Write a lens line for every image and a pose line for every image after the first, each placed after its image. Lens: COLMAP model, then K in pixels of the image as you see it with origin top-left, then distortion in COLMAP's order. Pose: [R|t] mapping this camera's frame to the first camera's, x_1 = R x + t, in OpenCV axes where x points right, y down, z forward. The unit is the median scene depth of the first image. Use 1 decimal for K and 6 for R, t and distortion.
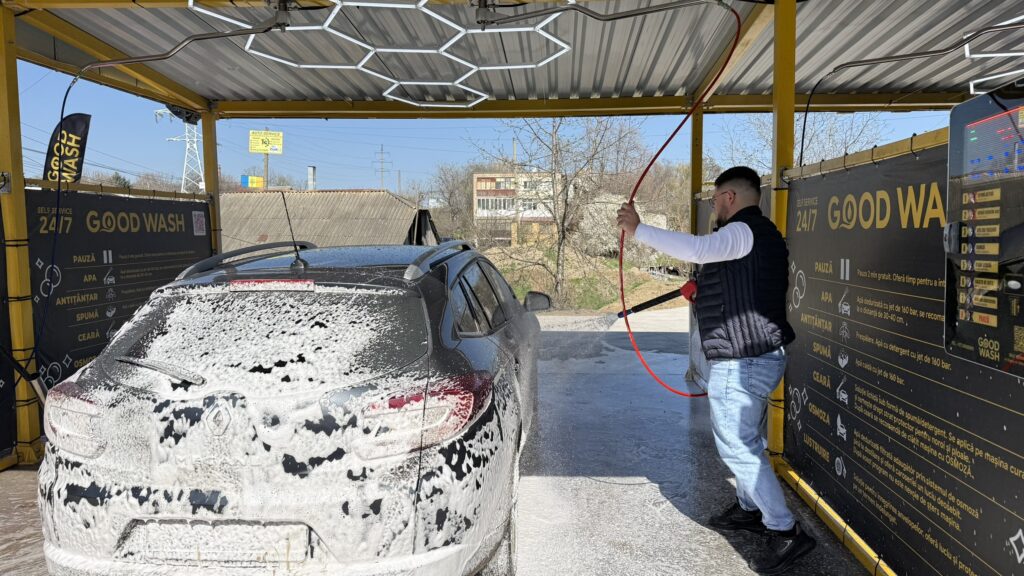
lens RADIAL K [[722.3, 0, 512.0], [0, 722.3, 288.0], [0, 0, 1]] dist [0.002960, 0.002079]
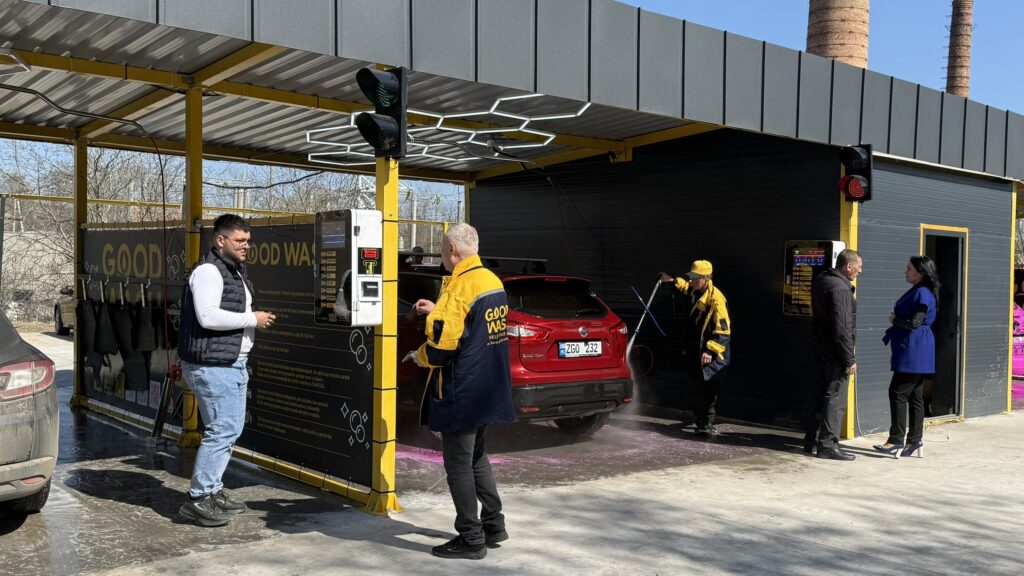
lens RADIAL K [[961.8, 0, 512.0], [0, 961.8, 288.0], [0, 0, 1]] dist [0.213861, -0.407641]
pose [[0.704755, 0.013878, 0.709315, -0.766211], [0.021448, 0.998935, -0.040854, 0.083041], [-0.709127, 0.044005, 0.703707, -1.075813]]
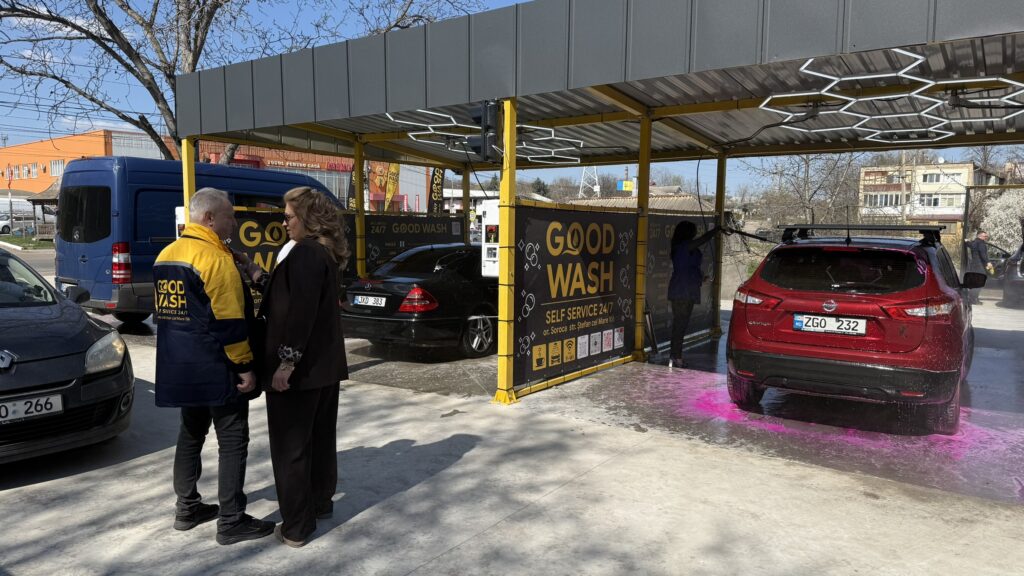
lens RADIAL K [[722.3, 0, 512.0], [0, 722.3, 288.0], [0, 0, 1]] dist [0.002960, 0.002079]
pose [[0.865995, 0.058968, -0.496563, 1.622919], [-0.053470, 0.998249, 0.025294, 0.047041], [0.497185, 0.004647, 0.867632, -1.374031]]
